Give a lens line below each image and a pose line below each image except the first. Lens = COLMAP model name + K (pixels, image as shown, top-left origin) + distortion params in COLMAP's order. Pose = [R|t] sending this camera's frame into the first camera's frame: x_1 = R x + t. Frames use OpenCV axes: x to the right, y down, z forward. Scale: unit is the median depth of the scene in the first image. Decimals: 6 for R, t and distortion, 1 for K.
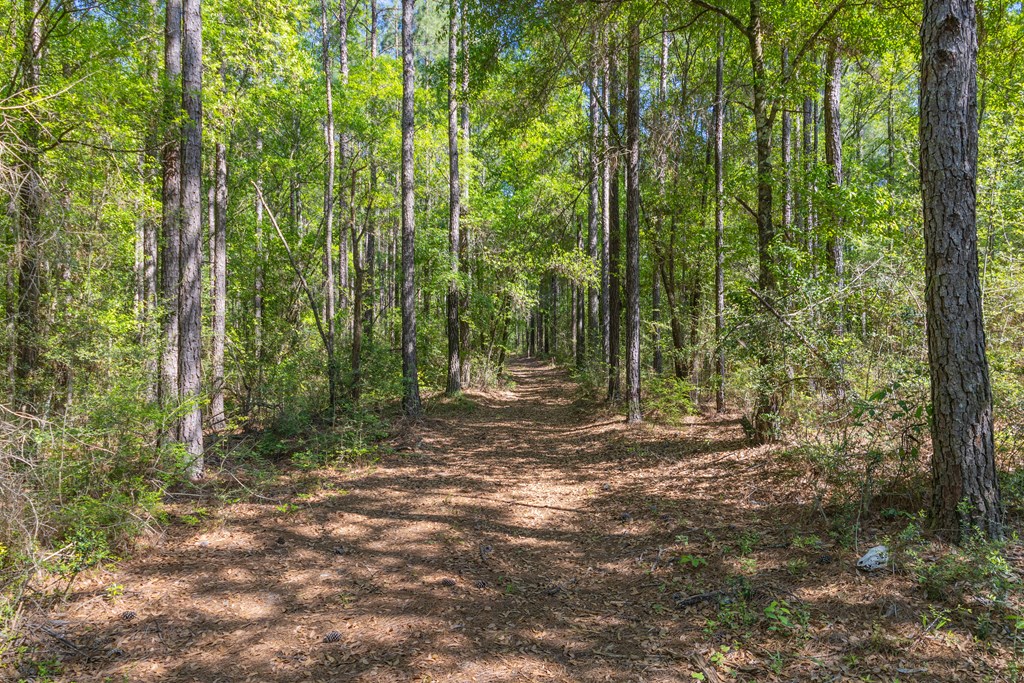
lens RADIAL K [[700.4, 0, 512.3], [0, 700.4, 339.8], [0, 0, 1]] dist [-0.002282, 0.000491]
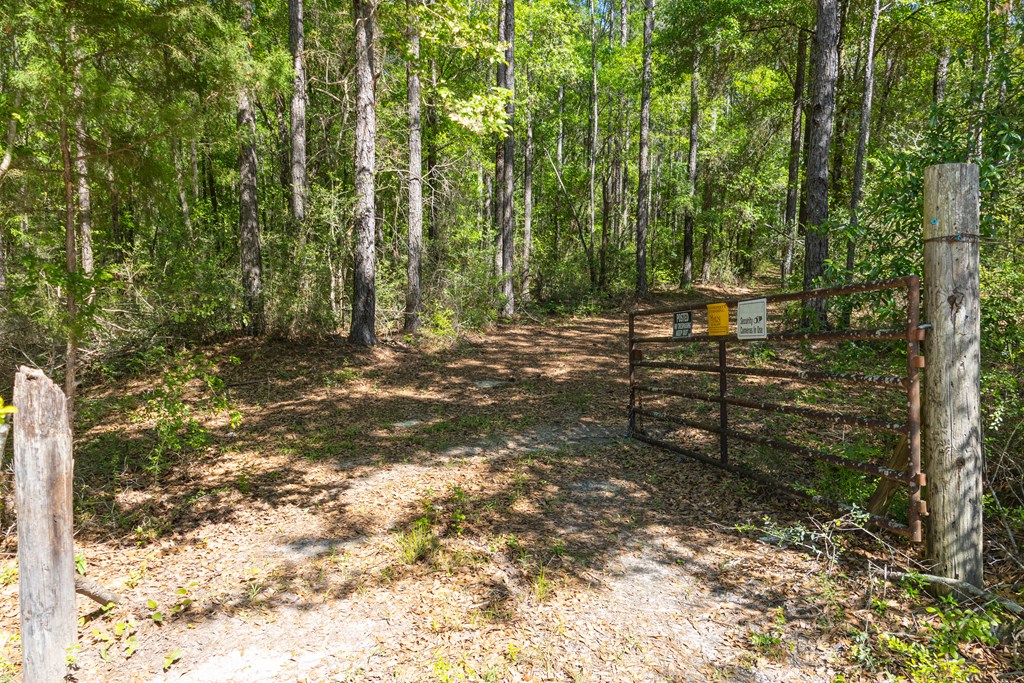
lens RADIAL K [[700.4, 0, 512.5], [0, 700.4, 341.7], [0, 0, 1]] dist [-0.002282, 0.000491]
pose [[0.906707, 0.064197, -0.416846, 0.361403], [-0.005028, 0.989923, 0.141516, -0.014704], [0.421730, -0.126218, 0.897894, -0.739127]]
